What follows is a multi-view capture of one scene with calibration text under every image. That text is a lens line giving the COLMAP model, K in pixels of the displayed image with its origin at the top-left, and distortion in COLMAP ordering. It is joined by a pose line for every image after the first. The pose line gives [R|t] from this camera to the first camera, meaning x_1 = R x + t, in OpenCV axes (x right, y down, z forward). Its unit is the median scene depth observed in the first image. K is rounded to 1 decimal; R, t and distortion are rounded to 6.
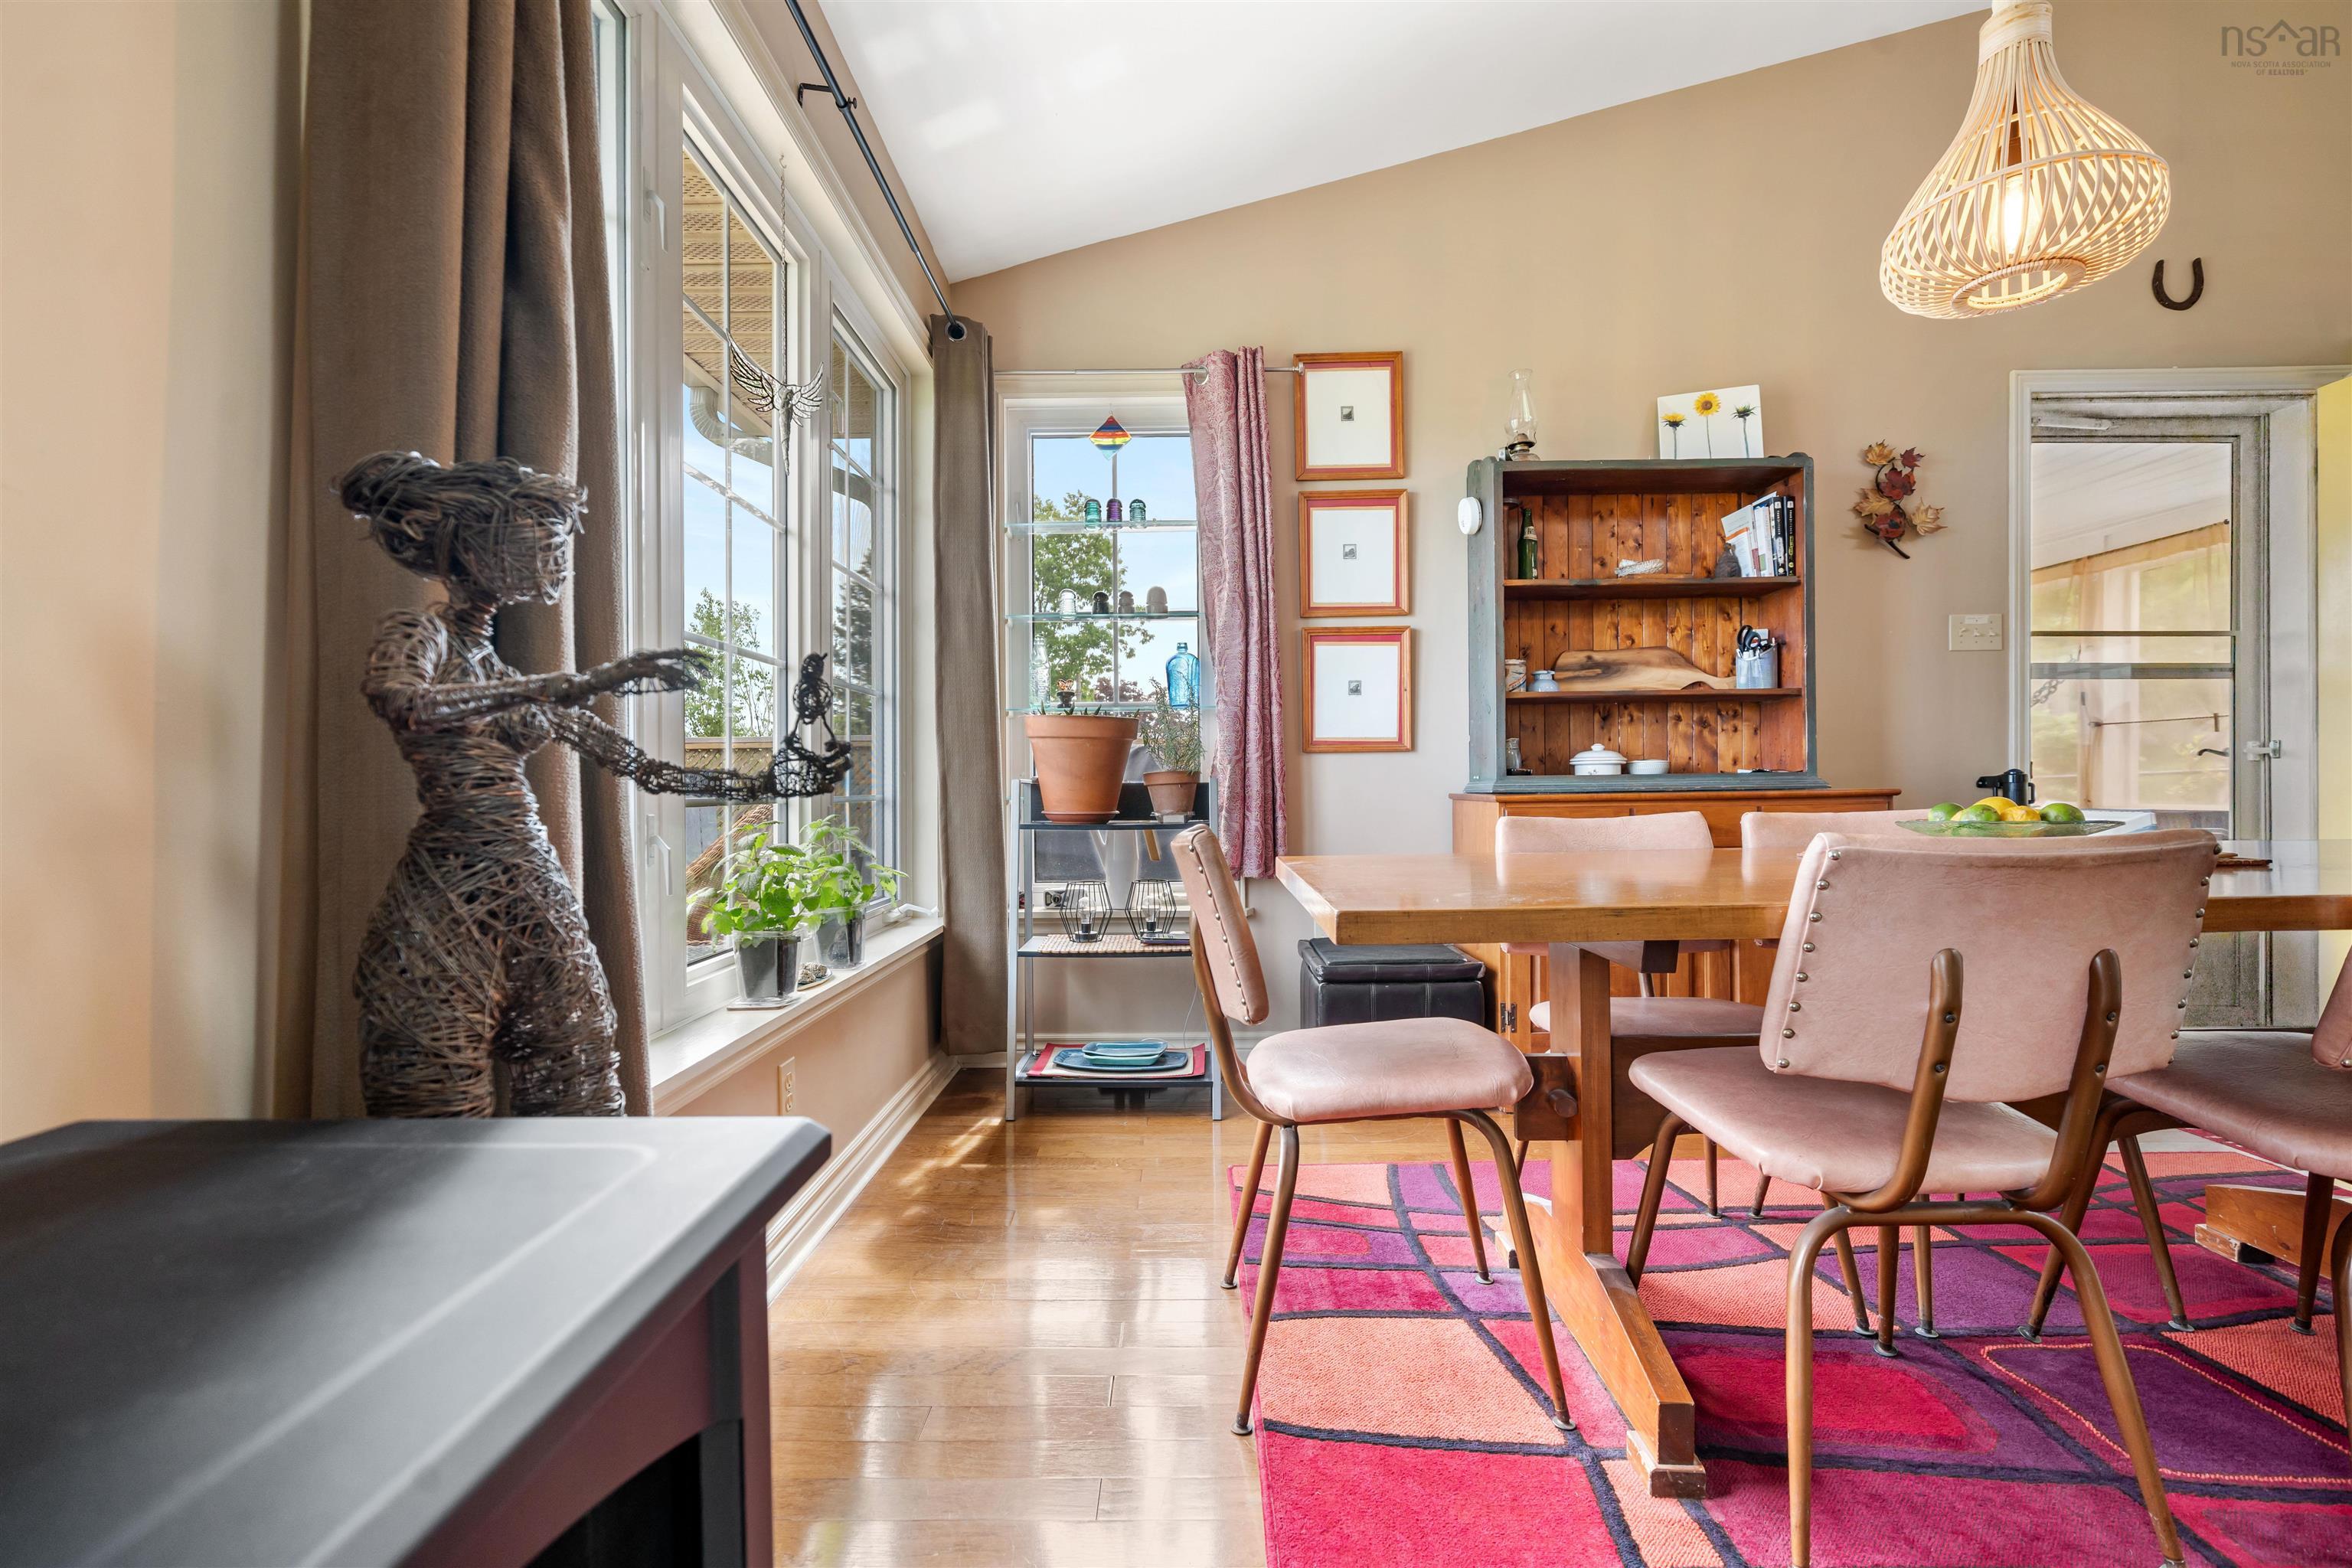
lens RADIAL K [[1036.6, 0, 1176.1], [0, 1036.6, 792.6], [0, 0, 1]] dist [0.000210, 0.000395]
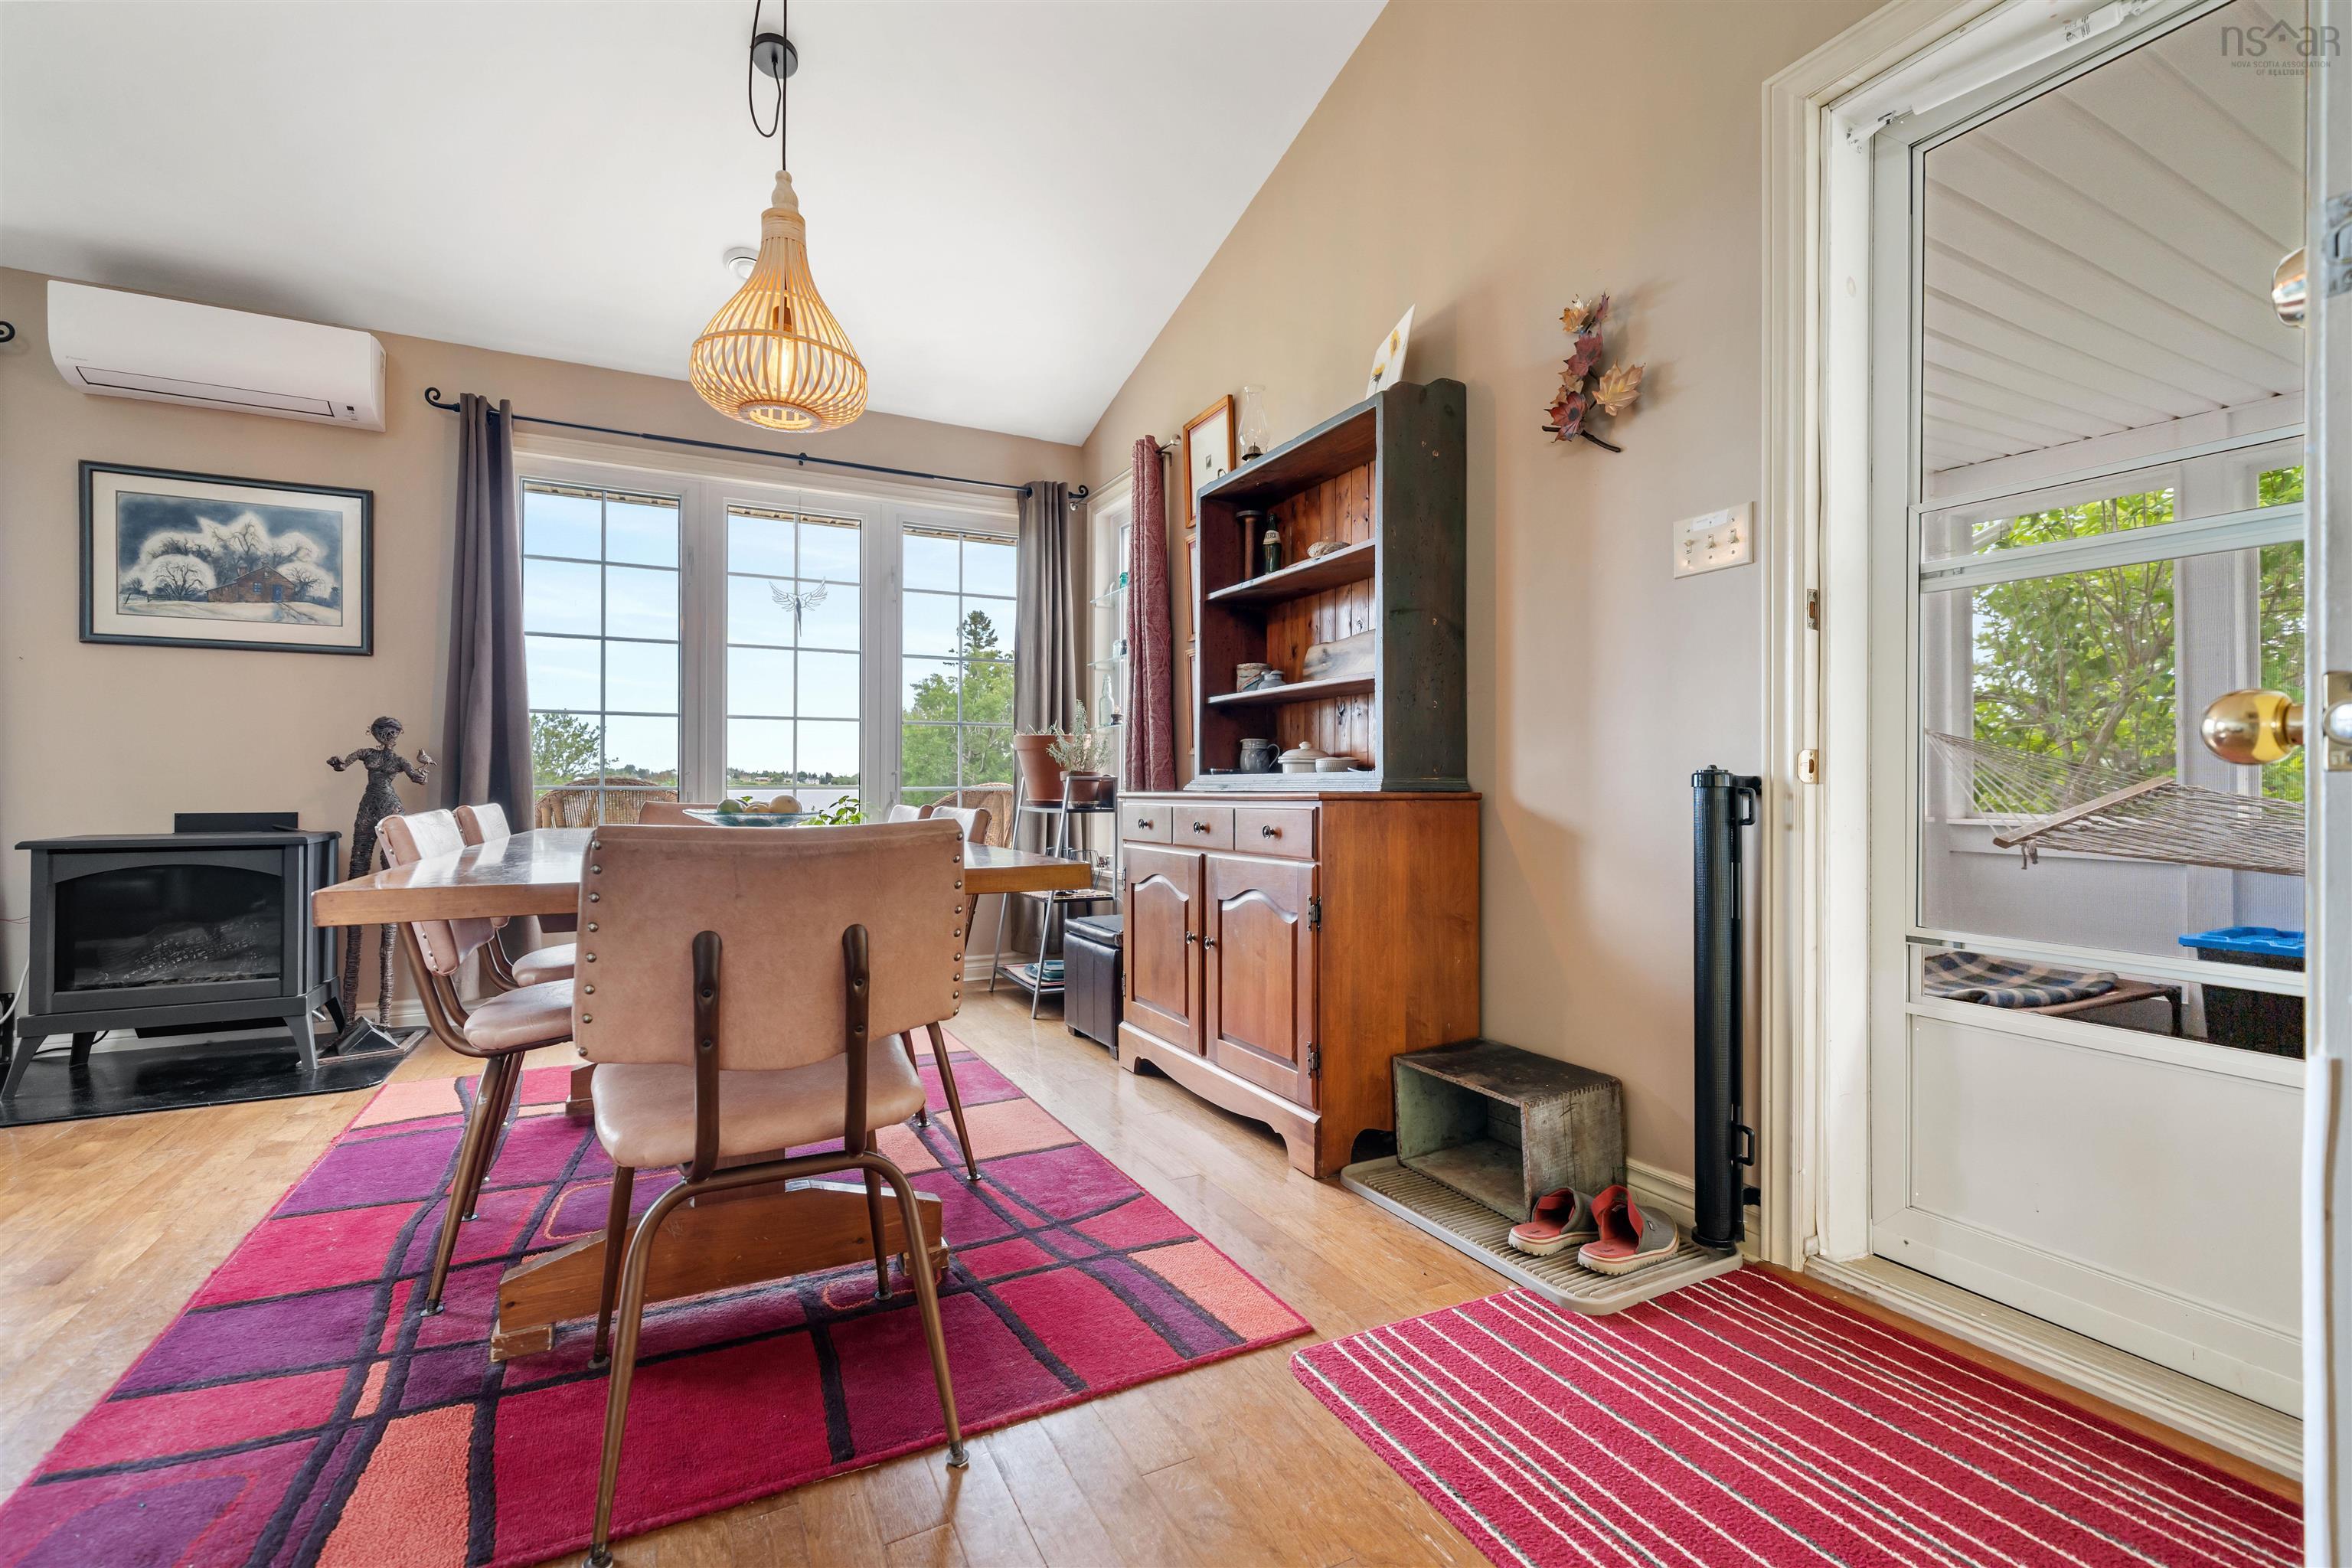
lens RADIAL K [[1036.6, 0, 1192.7], [0, 1036.6, 771.7], [0, 0, 1]] dist [0.000210, 0.000395]
pose [[0.472737, -0.004295, -0.881193, 1.183474], [-0.009656, 0.999903, -0.010054, -0.008155], [0.881151, 0.013262, 0.472650, 0.445479]]
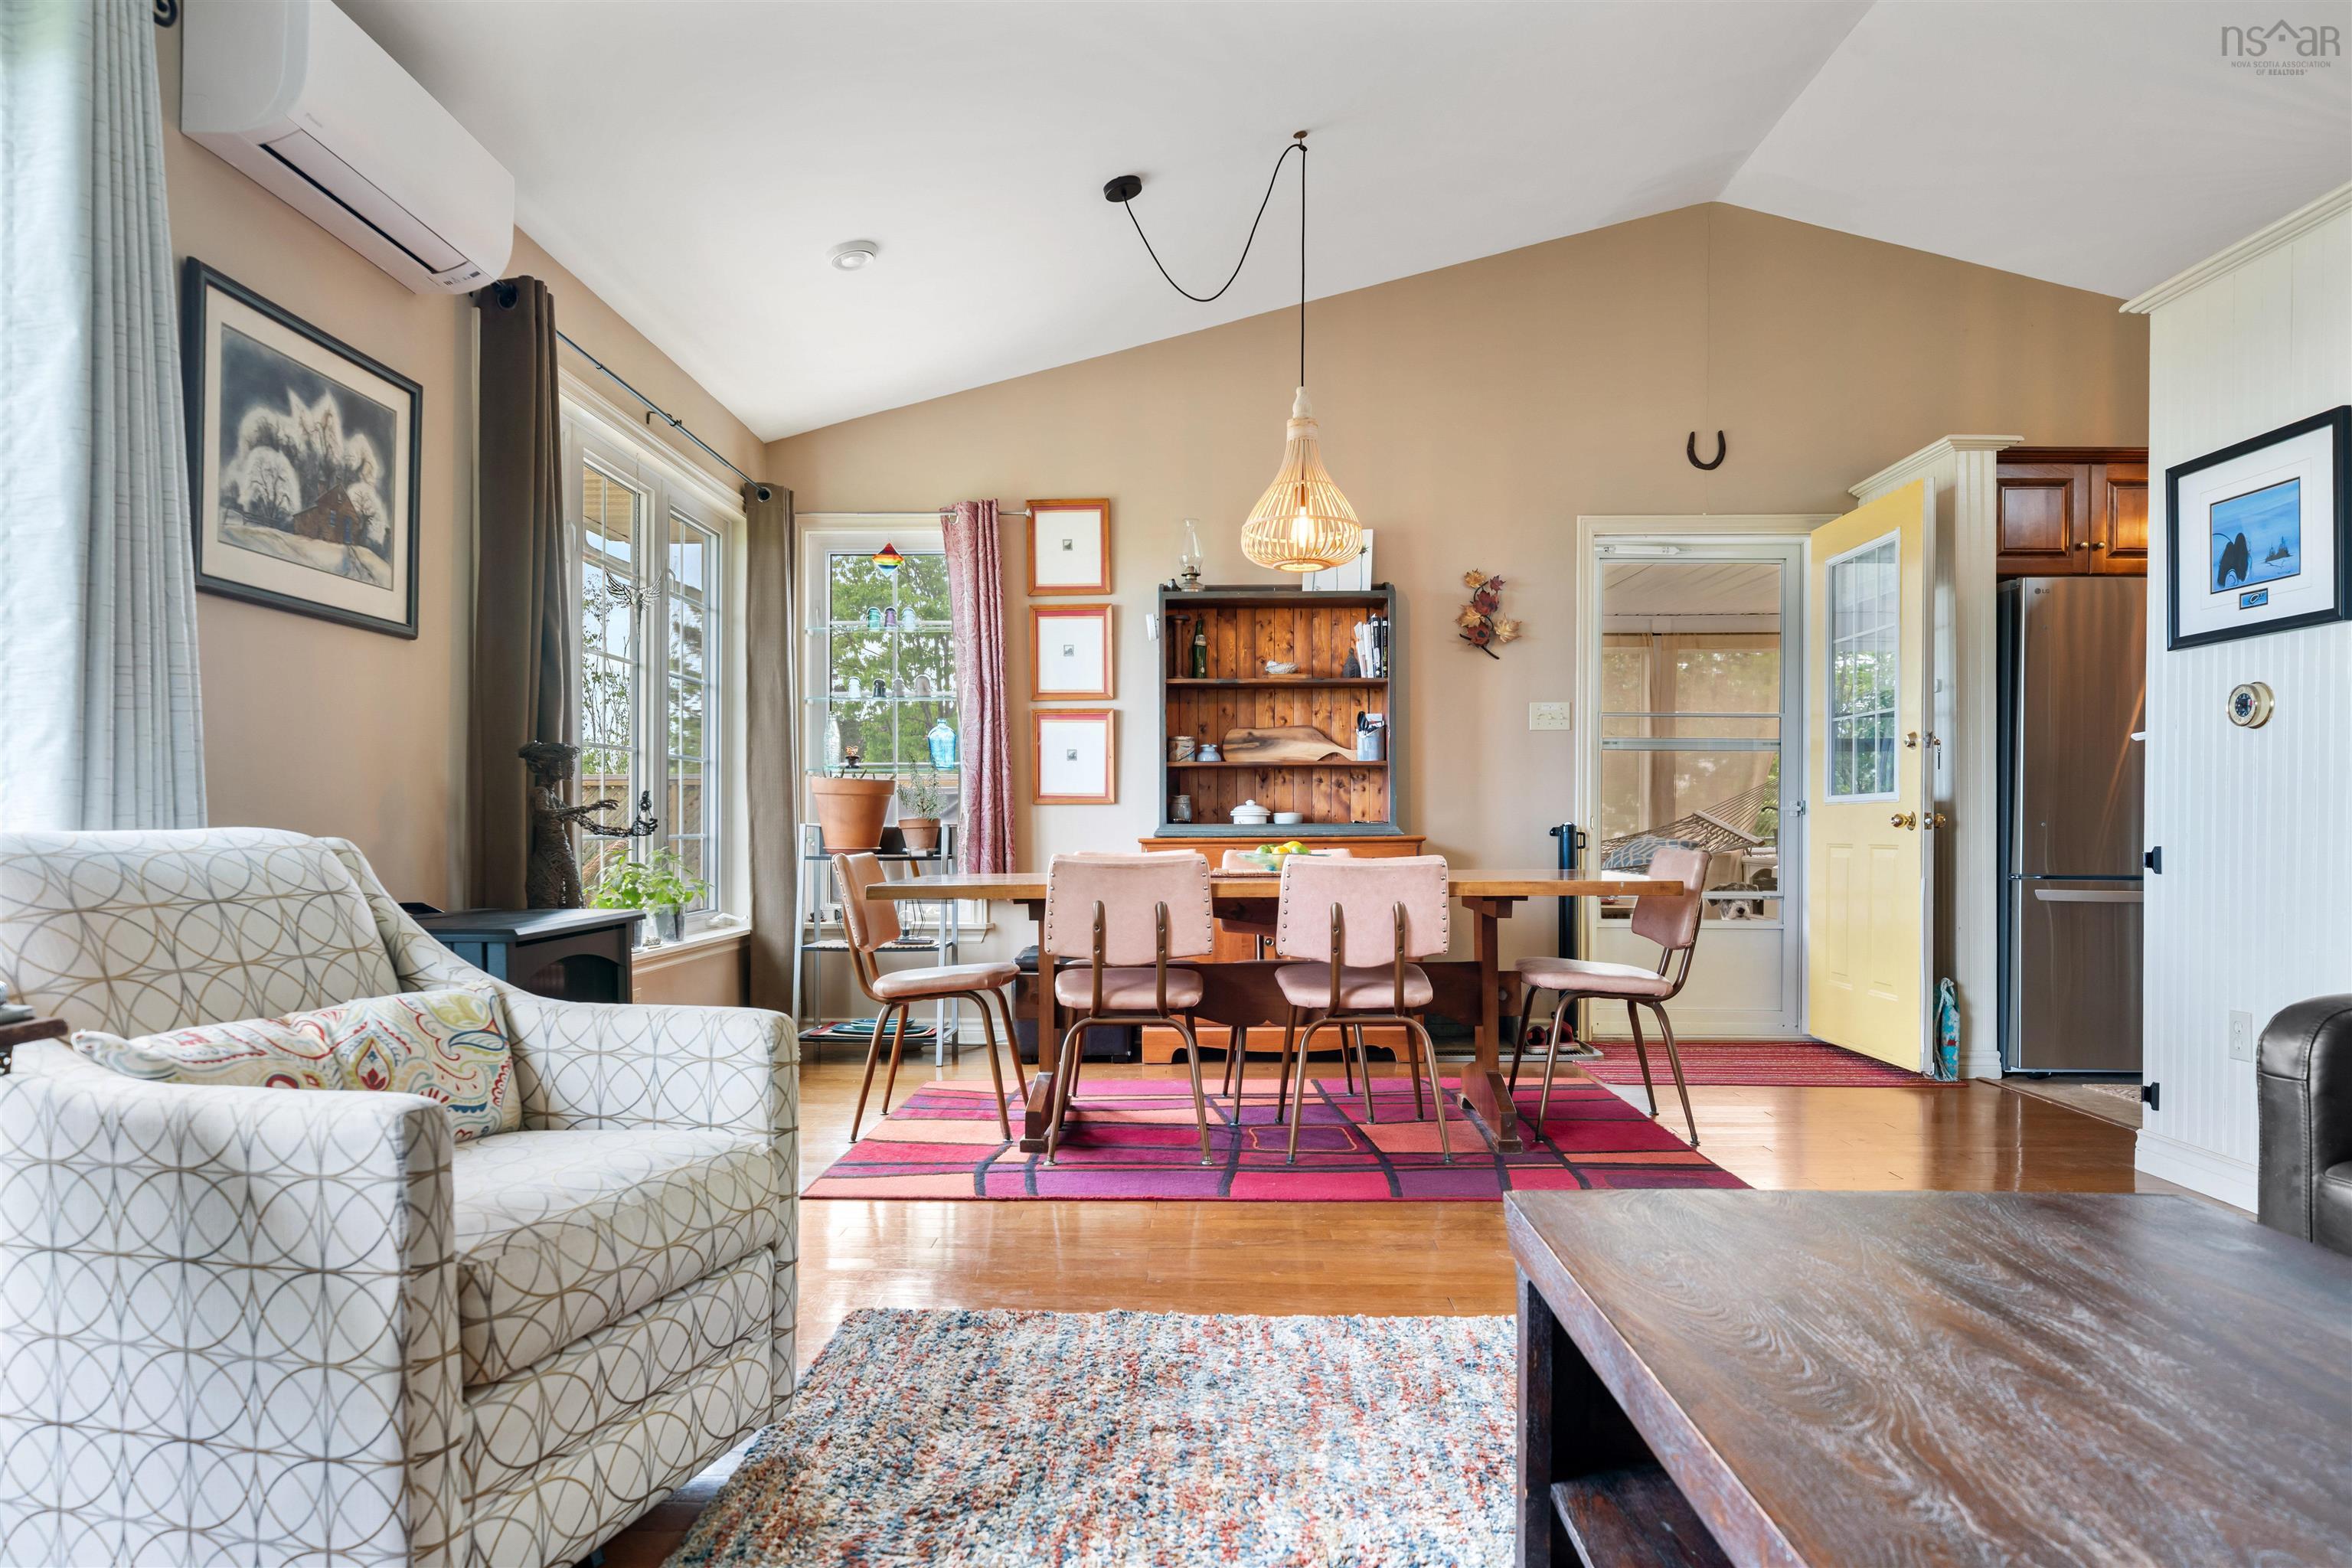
lens RADIAL K [[1448.0, 0, 1171.7], [0, 1448.0, 835.4], [0, 0, 1]] dist [0.000536, -0.000033]
pose [[0.999956, 0.008360, -0.004258, 0.309721], [-0.008350, 0.999962, 0.002317, -0.005137], [0.004277, -0.002281, 0.999988, -0.831734]]
